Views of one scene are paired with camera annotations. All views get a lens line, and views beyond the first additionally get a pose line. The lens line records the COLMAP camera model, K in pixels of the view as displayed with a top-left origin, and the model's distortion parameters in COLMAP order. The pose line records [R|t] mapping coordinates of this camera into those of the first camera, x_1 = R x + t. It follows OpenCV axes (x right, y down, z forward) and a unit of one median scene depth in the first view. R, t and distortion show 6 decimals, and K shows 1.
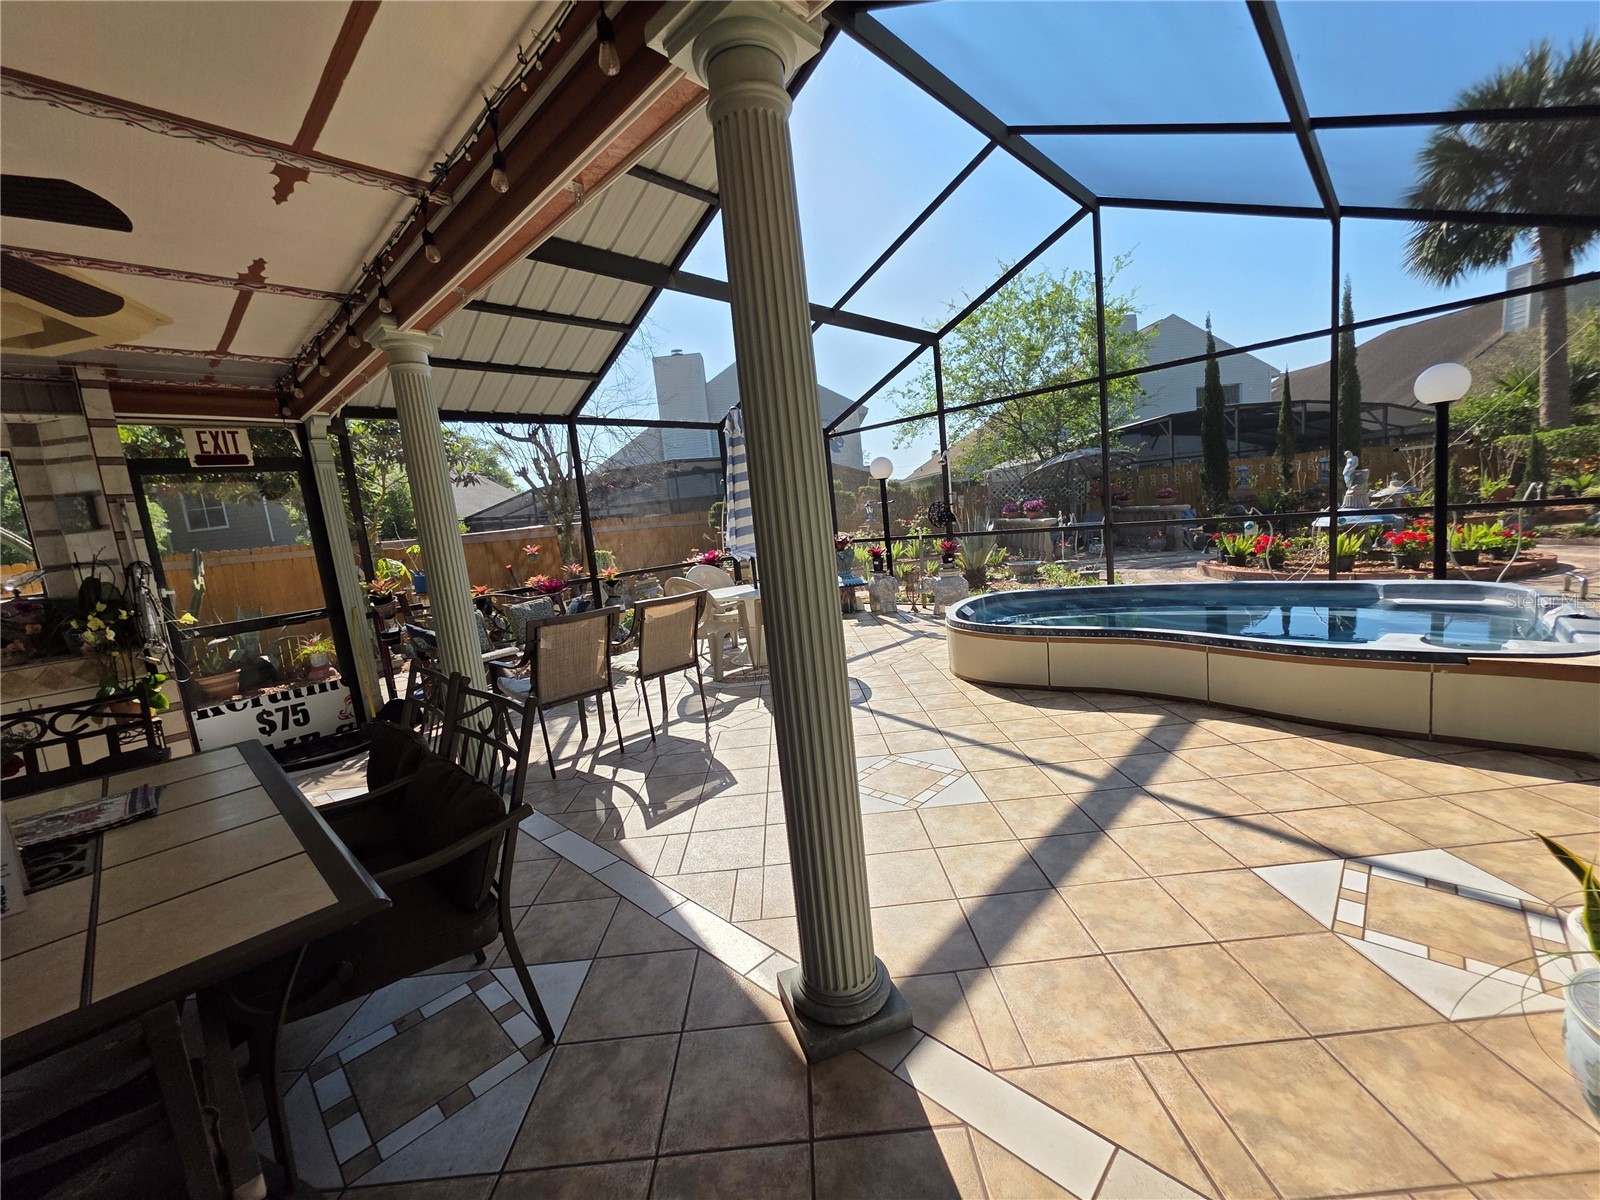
lens RADIAL K [[639.8, 0, 801.8], [0, 639.8, 594.1], [0, 0, 1]] dist [0.003259, 0.000578]
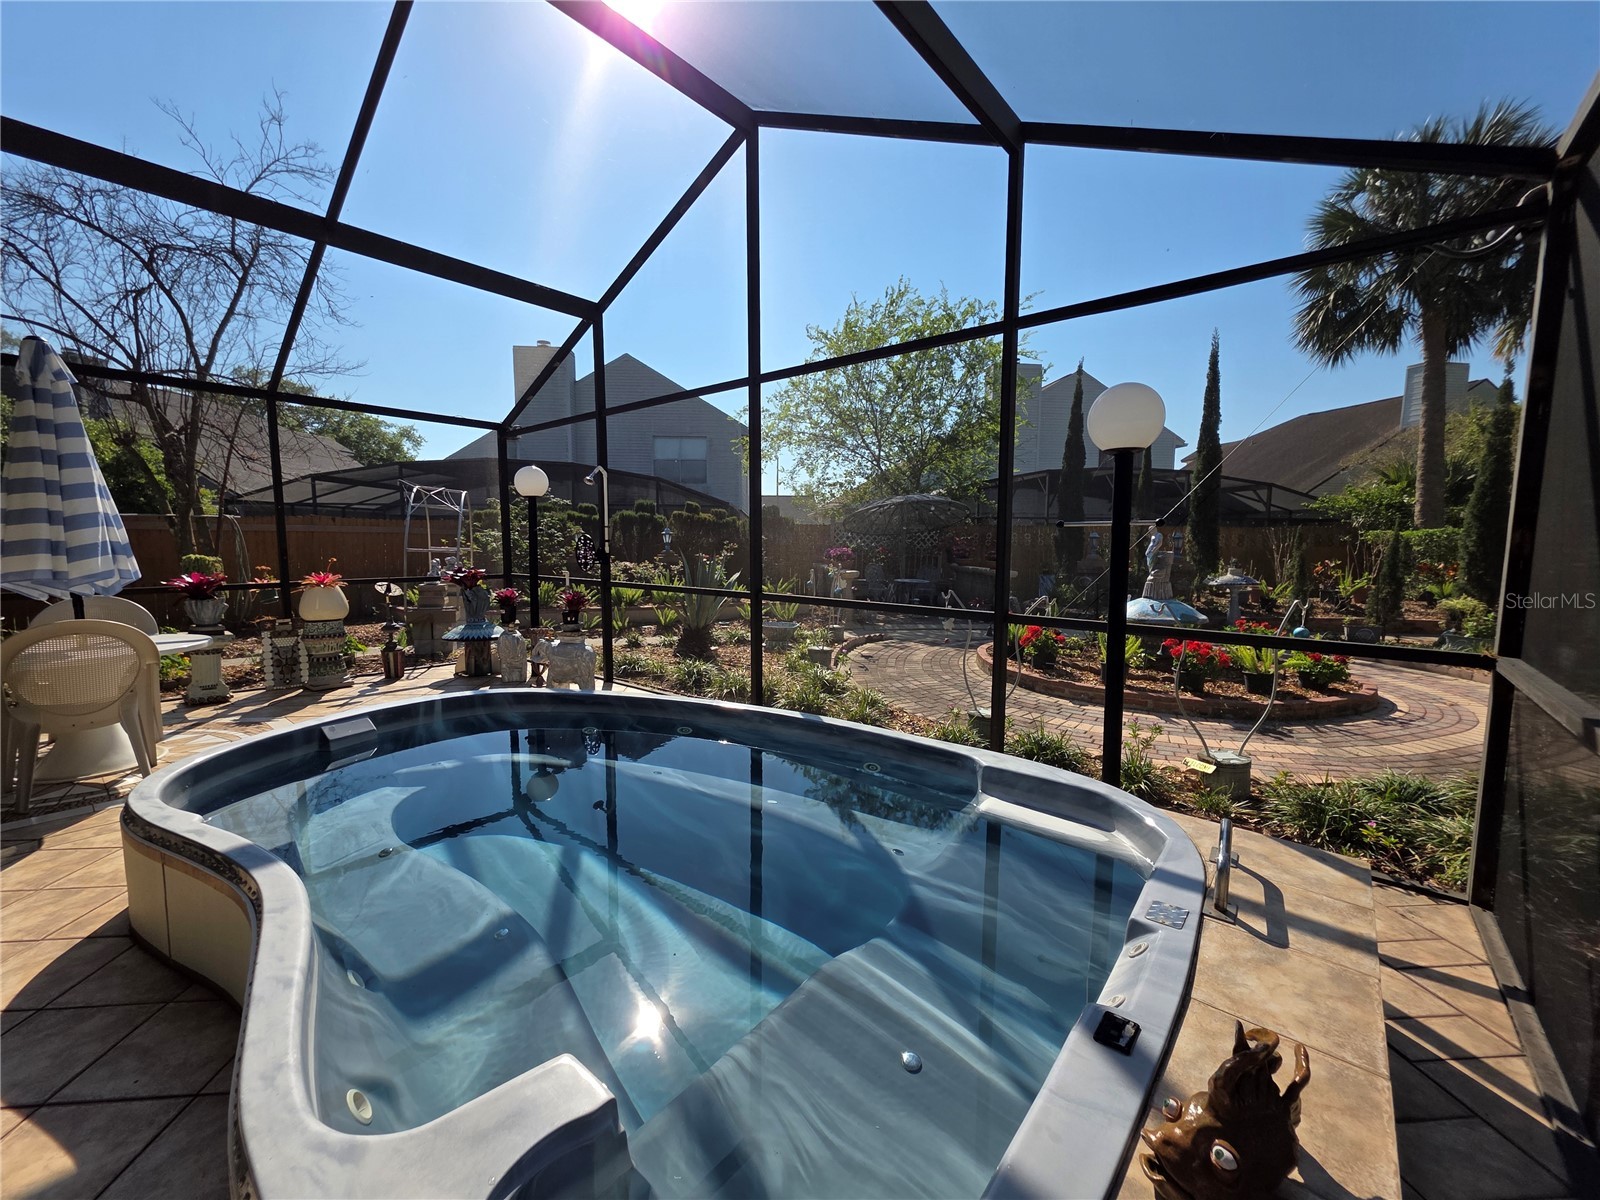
lens RADIAL K [[639.8, 0, 796.5], [0, 639.8, 597.7], [0, 0, 1]] dist [0.003259, 0.000578]
pose [[0.993293, 0.096341, 0.063927, 0.624561], [-0.094101, 0.994868, -0.037180, -0.108842], [-0.067181, 0.030915, 0.997262, 0.412830]]
